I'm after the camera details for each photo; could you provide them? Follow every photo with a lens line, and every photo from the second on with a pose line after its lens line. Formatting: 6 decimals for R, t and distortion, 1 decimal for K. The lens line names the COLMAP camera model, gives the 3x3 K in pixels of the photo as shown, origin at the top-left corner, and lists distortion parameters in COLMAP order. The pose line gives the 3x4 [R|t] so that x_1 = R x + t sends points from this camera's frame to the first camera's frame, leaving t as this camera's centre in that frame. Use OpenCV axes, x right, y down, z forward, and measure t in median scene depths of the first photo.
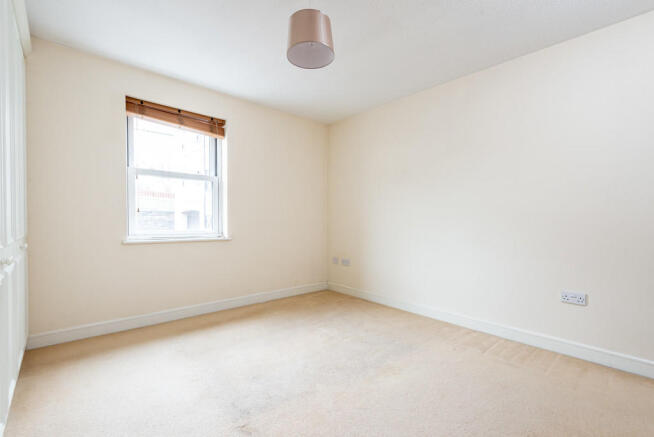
lens RADIAL K [[294.5, 0, 352.6], [0, 294.5, 234.2], [0, 0, 1]] dist [0.000474, -0.001862]
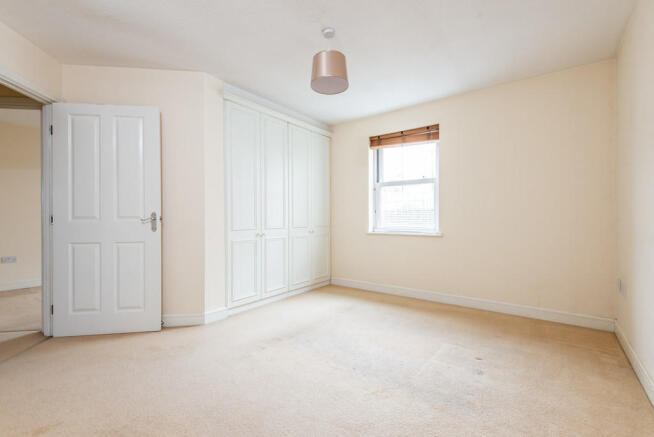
lens RADIAL K [[294.5, 0, 323.5], [0, 294.5, 217.3], [0, 0, 1]] dist [0.000474, -0.001862]
pose [[0.157522, 0.001928, -0.987514, 0.610295], [-0.032829, 0.999456, -0.003285, -0.035574], [0.986970, 0.032936, 0.157500, 0.465733]]
